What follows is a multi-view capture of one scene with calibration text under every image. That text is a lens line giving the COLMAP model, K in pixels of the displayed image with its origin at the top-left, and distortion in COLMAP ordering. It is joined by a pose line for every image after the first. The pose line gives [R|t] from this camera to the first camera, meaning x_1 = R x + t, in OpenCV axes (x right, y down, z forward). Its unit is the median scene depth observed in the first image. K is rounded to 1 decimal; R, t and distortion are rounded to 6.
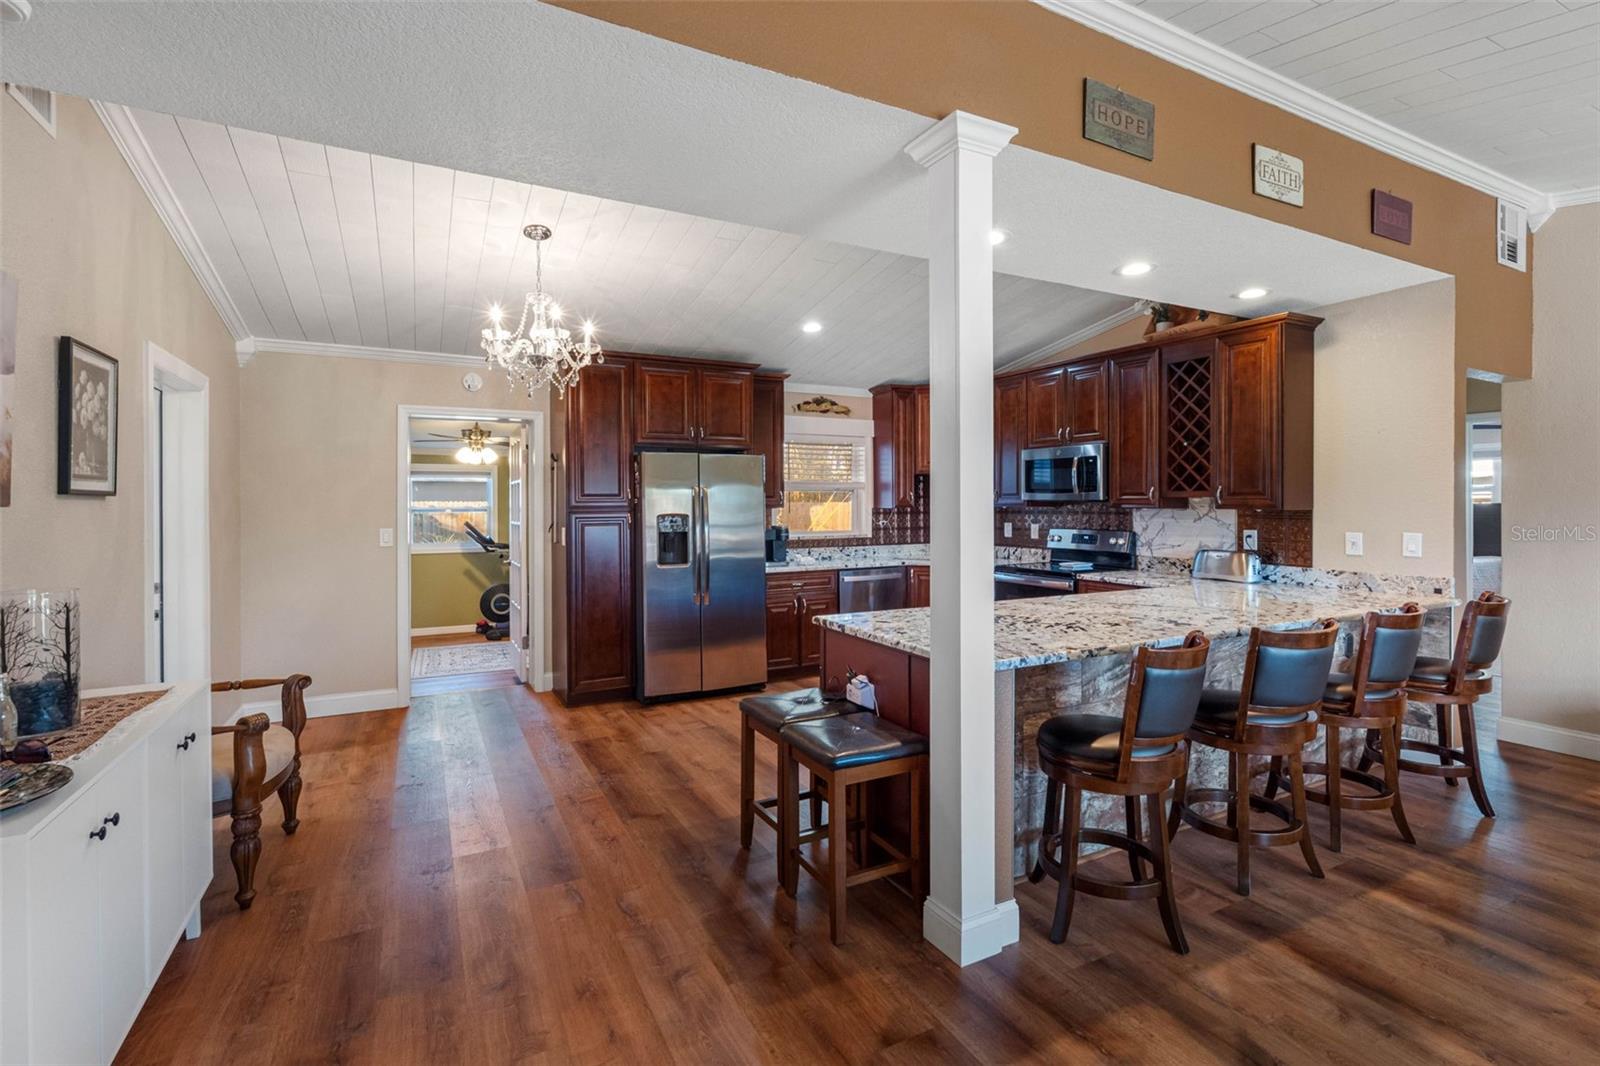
lens RADIAL K [[722.7, 0, 782.5], [0, 722.7, 509.4], [0, 0, 1]] dist [-0.002985, 0.000372]
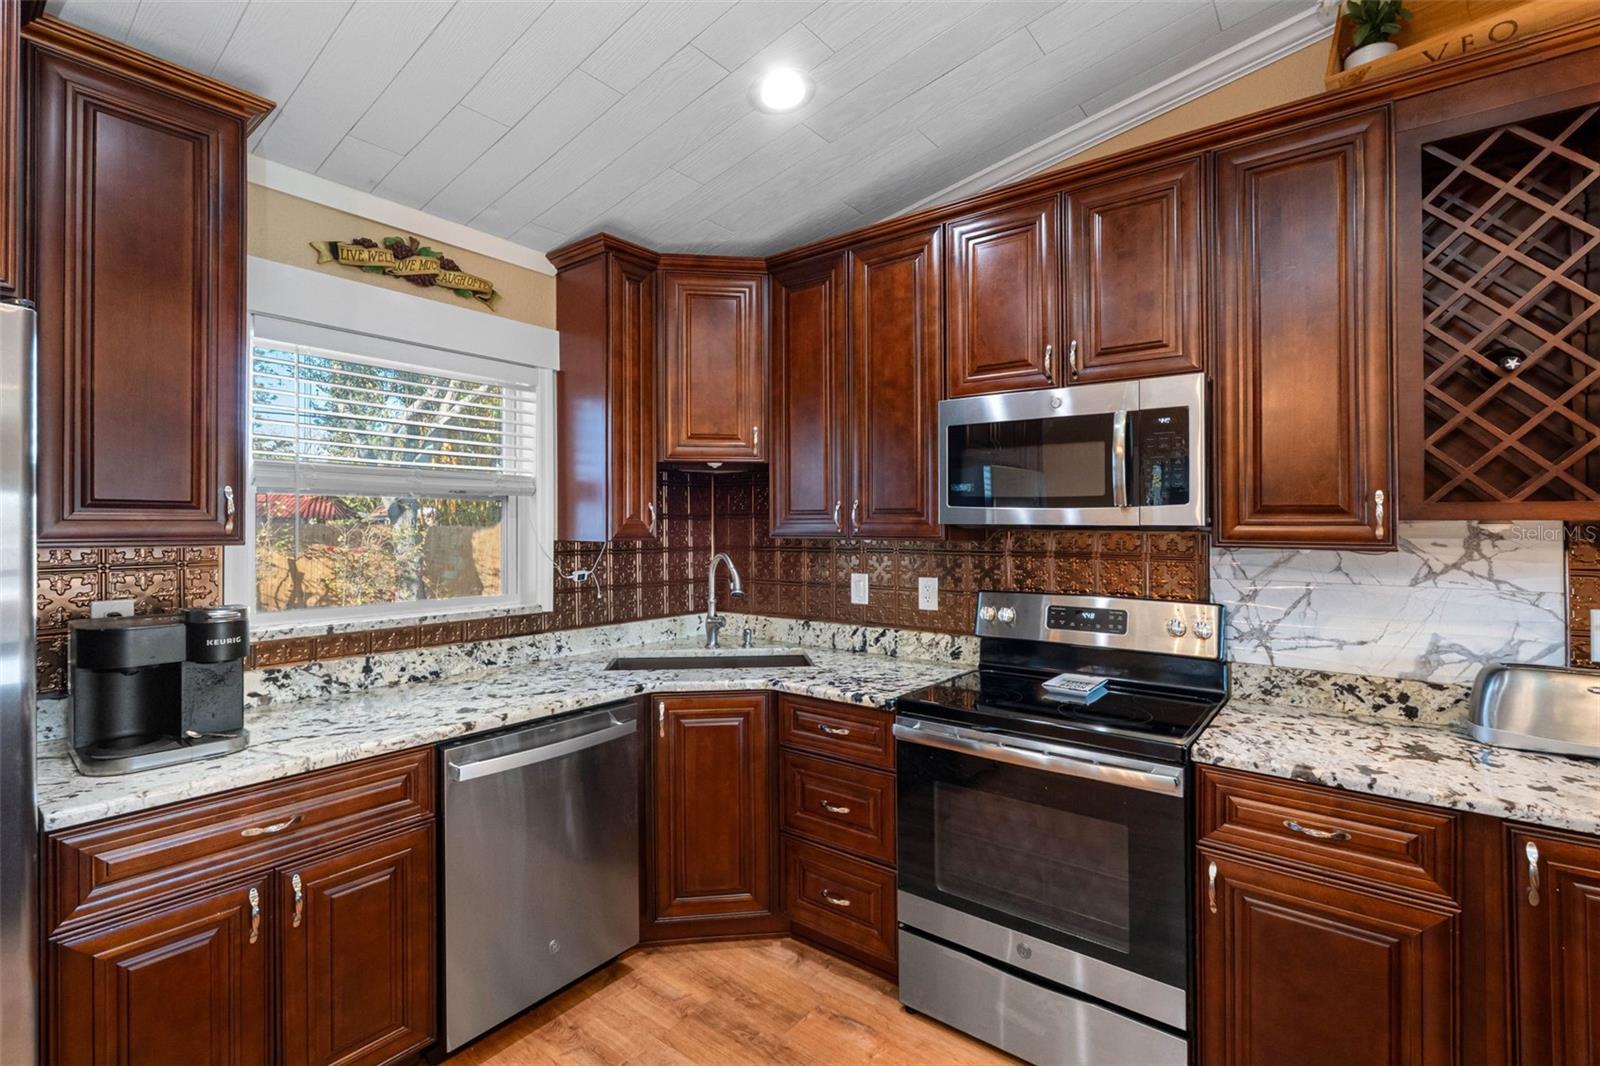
lens RADIAL K [[722.7, 0, 789.8], [0, 722.7, 519.1], [0, 0, 1]] dist [-0.002985, 0.000372]
pose [[0.907120, 0.010309, 0.420745, 0.098418], [-0.002269, 0.999805, -0.019605, -0.009069], [-0.420866, 0.016830, 0.906967, 0.773644]]
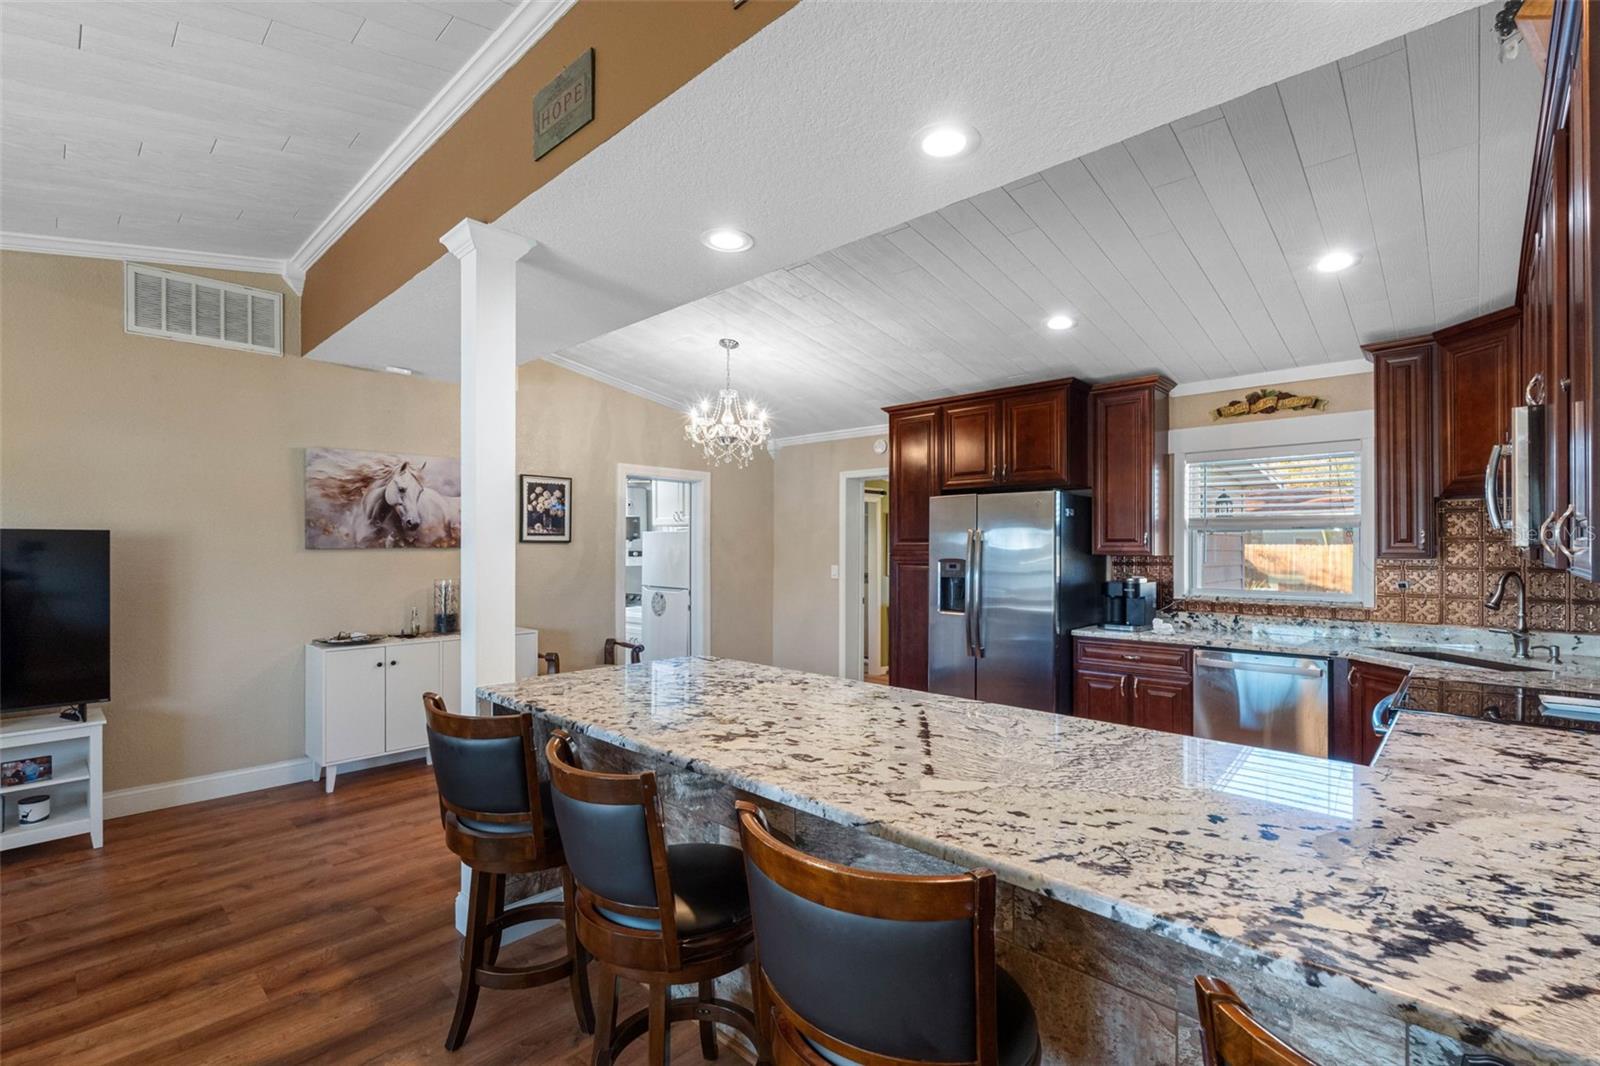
lens RADIAL K [[722.7, 0, 805.7], [0, 722.7, 541.3], [0, 0, 1]] dist [-0.002985, 0.000372]
pose [[0.342112, -0.001447, -0.939658, 0.702790], [-0.011796, 0.999913, -0.005835, -0.009340], [0.939585, 0.013080, 0.342066, 0.496989]]
